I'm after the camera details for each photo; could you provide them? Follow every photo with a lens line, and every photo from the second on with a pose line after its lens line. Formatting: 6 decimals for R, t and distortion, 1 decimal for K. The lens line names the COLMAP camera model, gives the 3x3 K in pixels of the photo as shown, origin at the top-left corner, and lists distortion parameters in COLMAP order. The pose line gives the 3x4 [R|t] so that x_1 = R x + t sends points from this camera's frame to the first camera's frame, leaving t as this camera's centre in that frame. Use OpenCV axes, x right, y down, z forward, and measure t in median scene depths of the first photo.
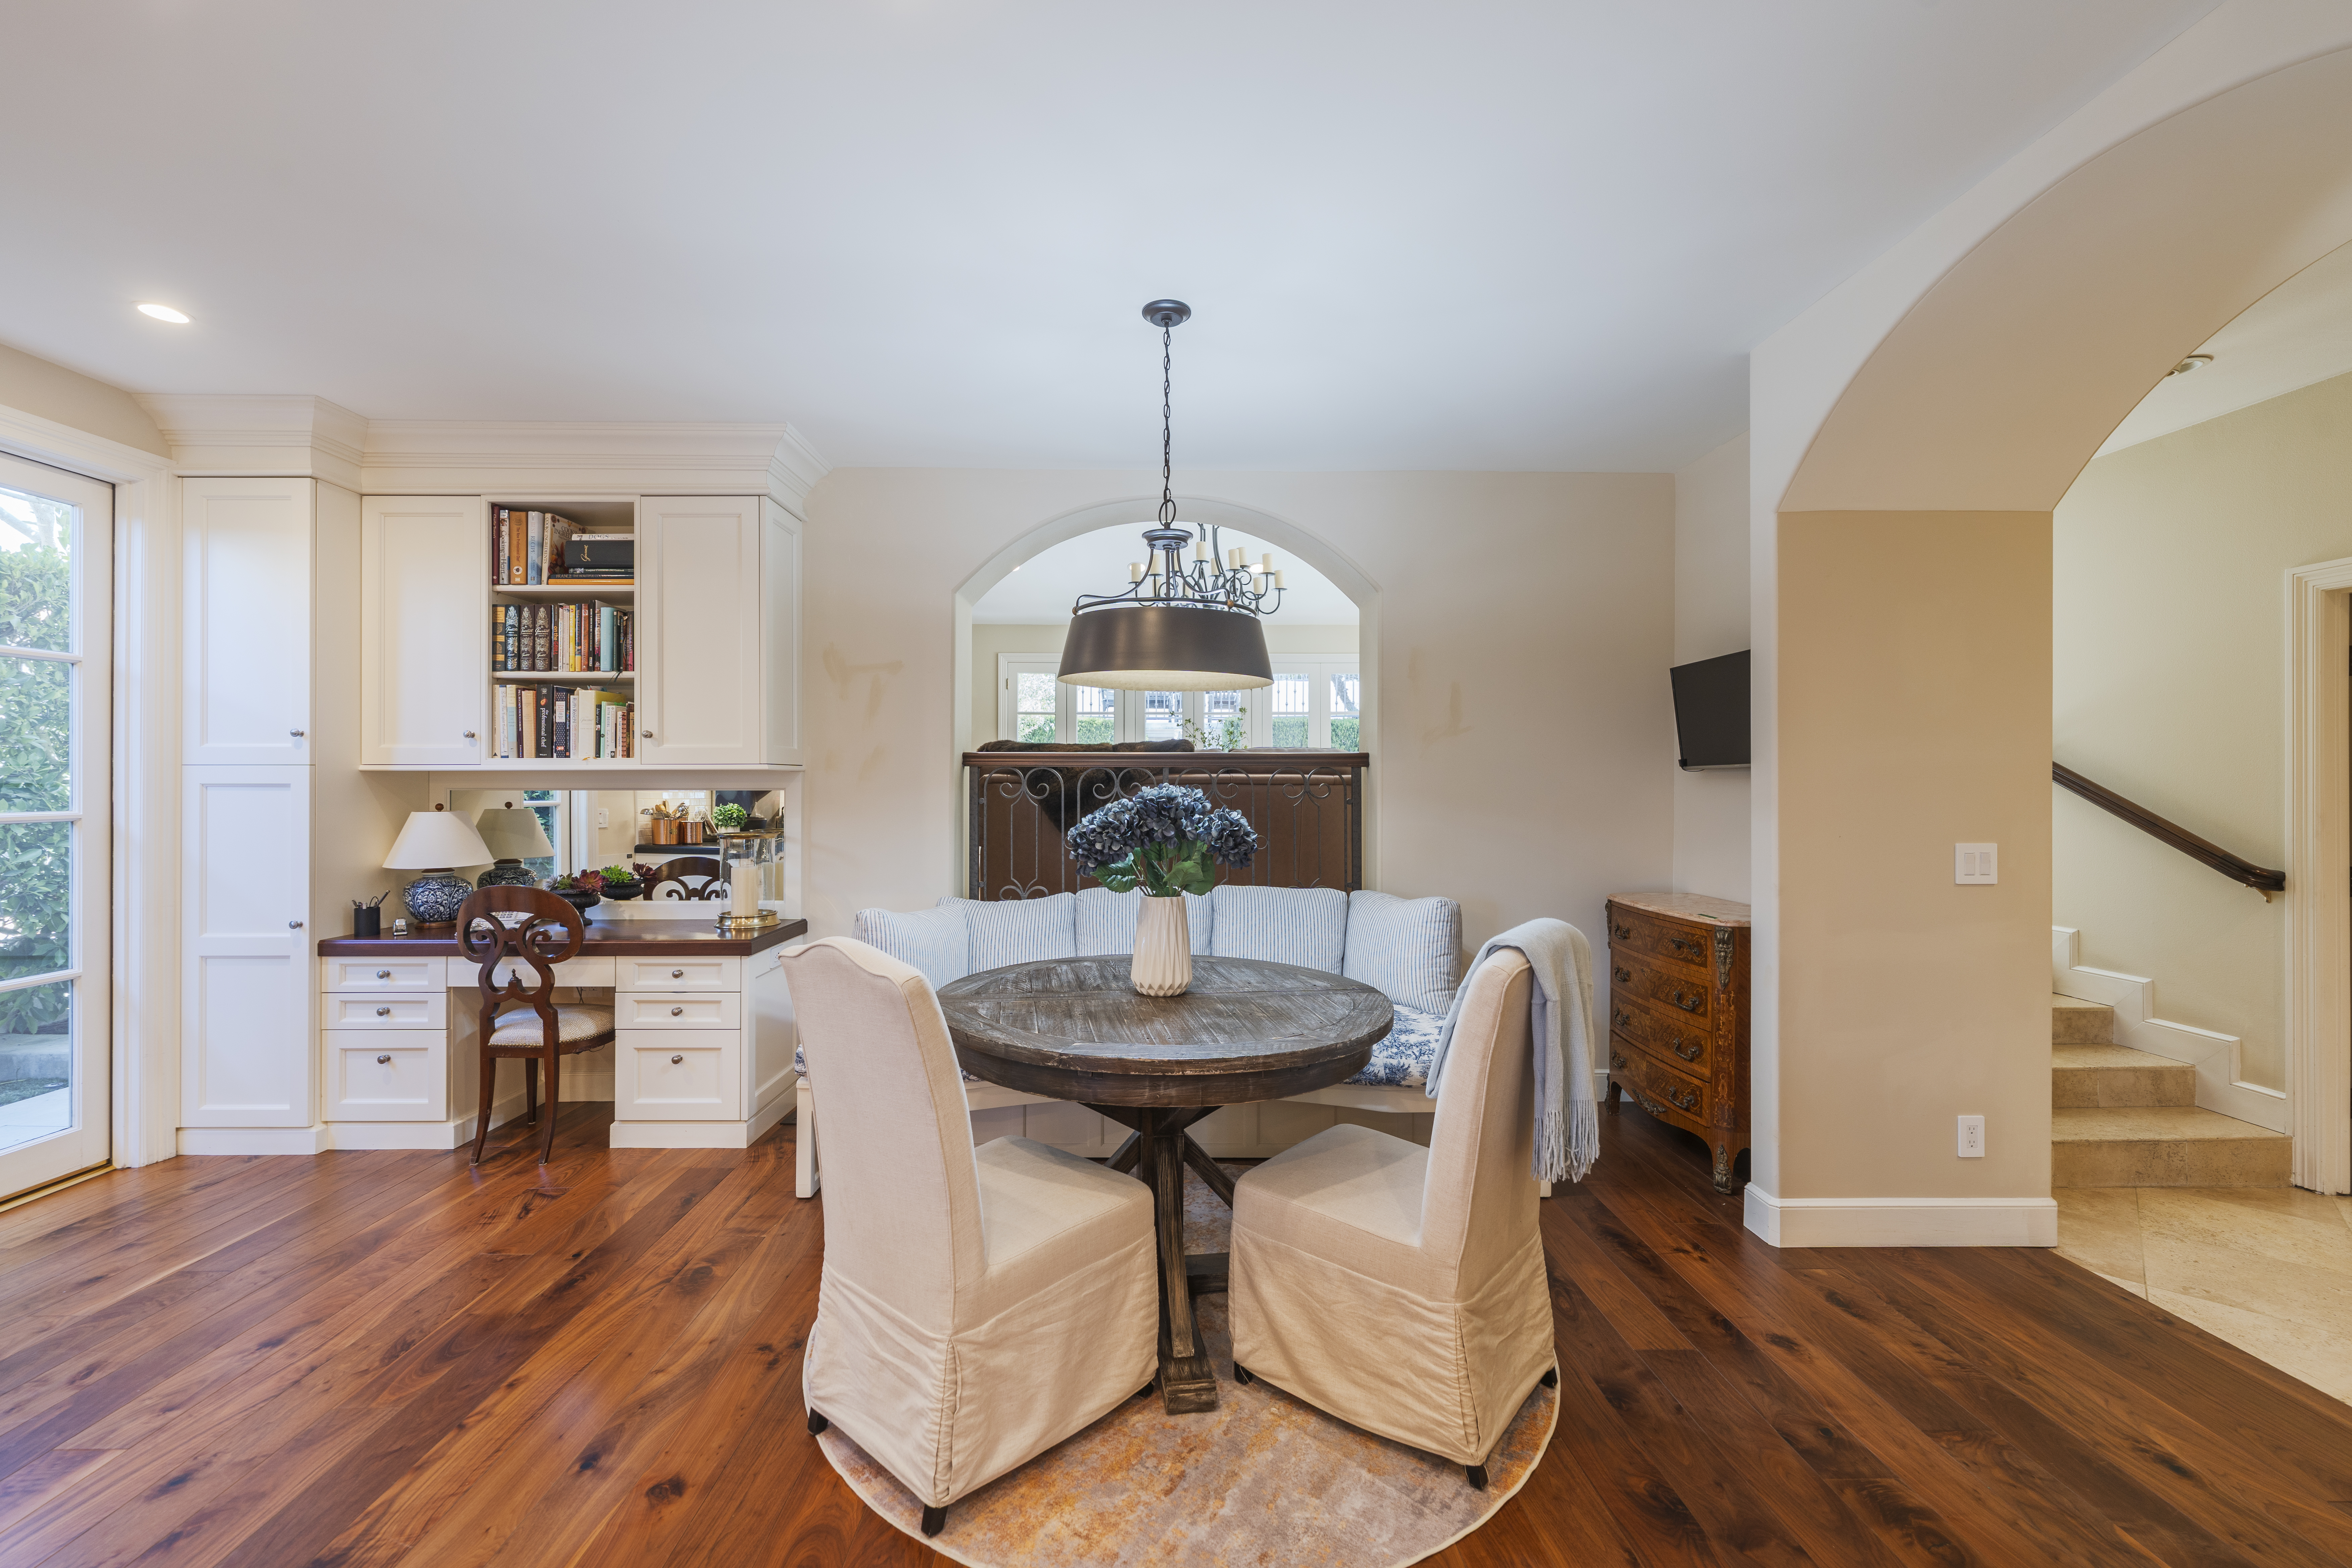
lens RADIAL K [[954.4, 0, 1168.6], [0, 954.4, 788.4], [0, 0, 1]] dist [-0.000916, -0.000332]
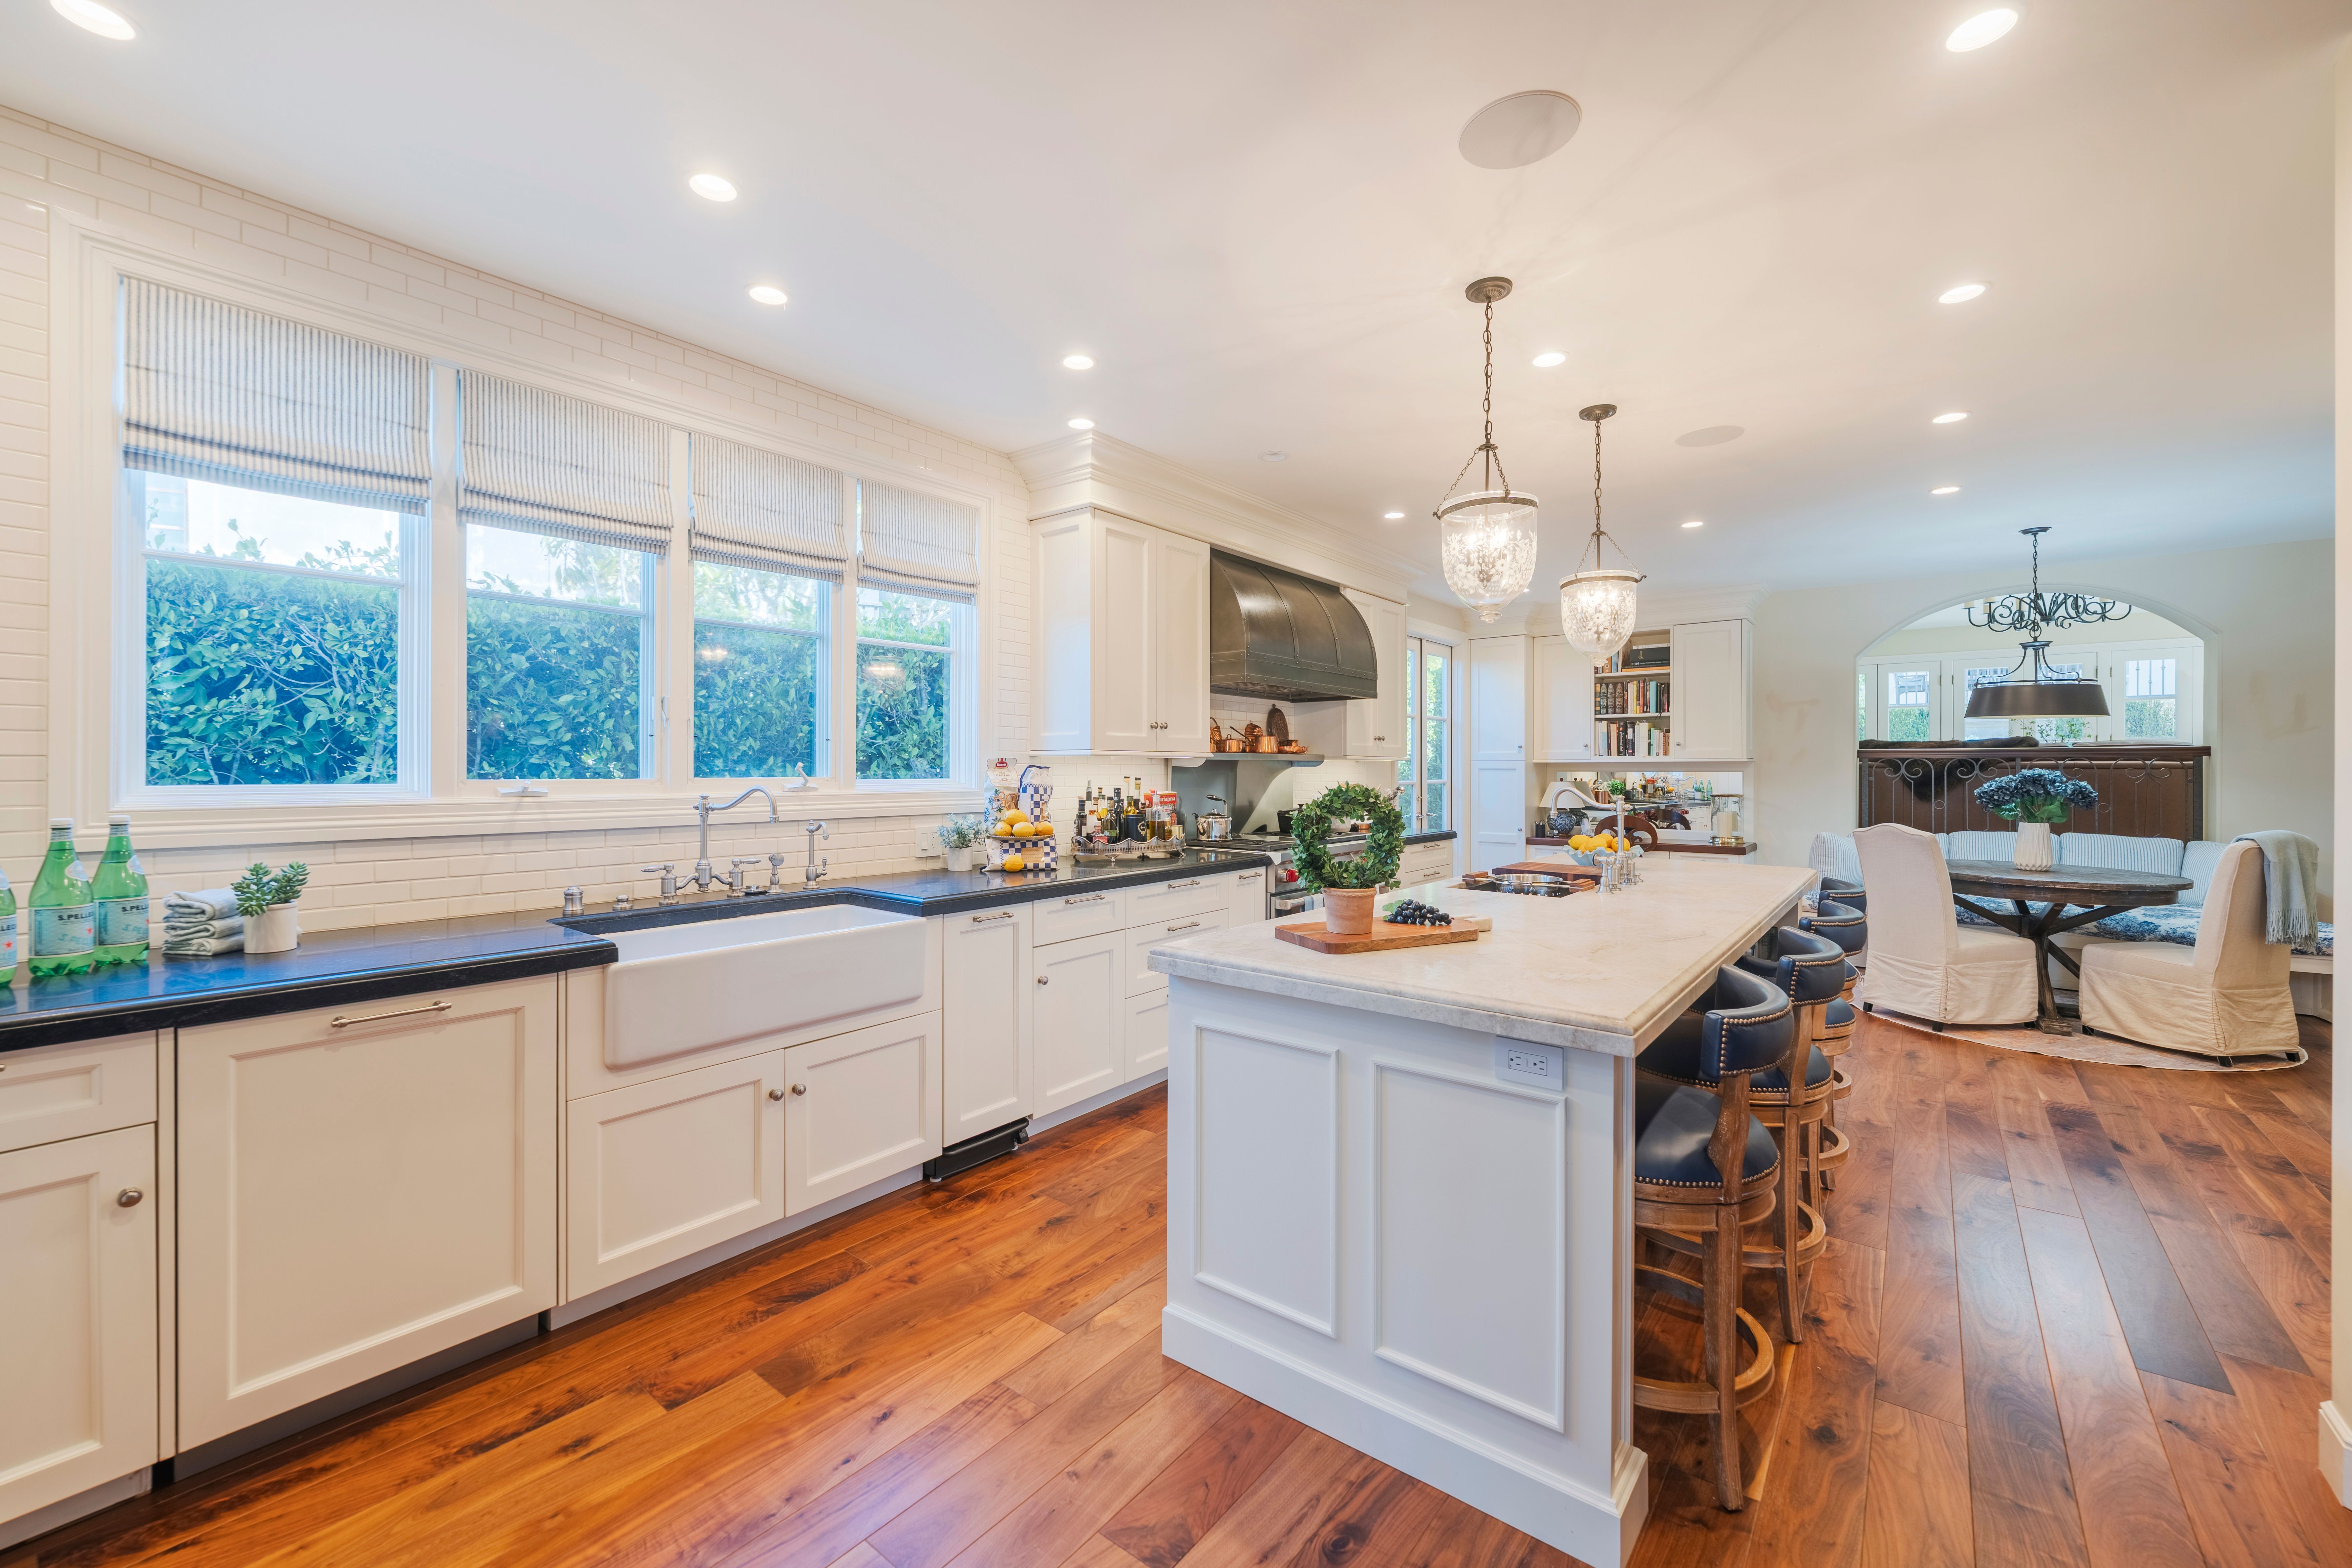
lens RADIAL K [[954.4, 0, 1165.0], [0, 954.4, 771.0], [0, 0, 1]] dist [-0.000916, -0.000332]
pose [[0.771060, 0.000924, -0.636762, -0.098326], [-0.001588, 0.999999, -0.000472, 0.003440], [0.636761, 0.001375, 0.771060, -1.233408]]
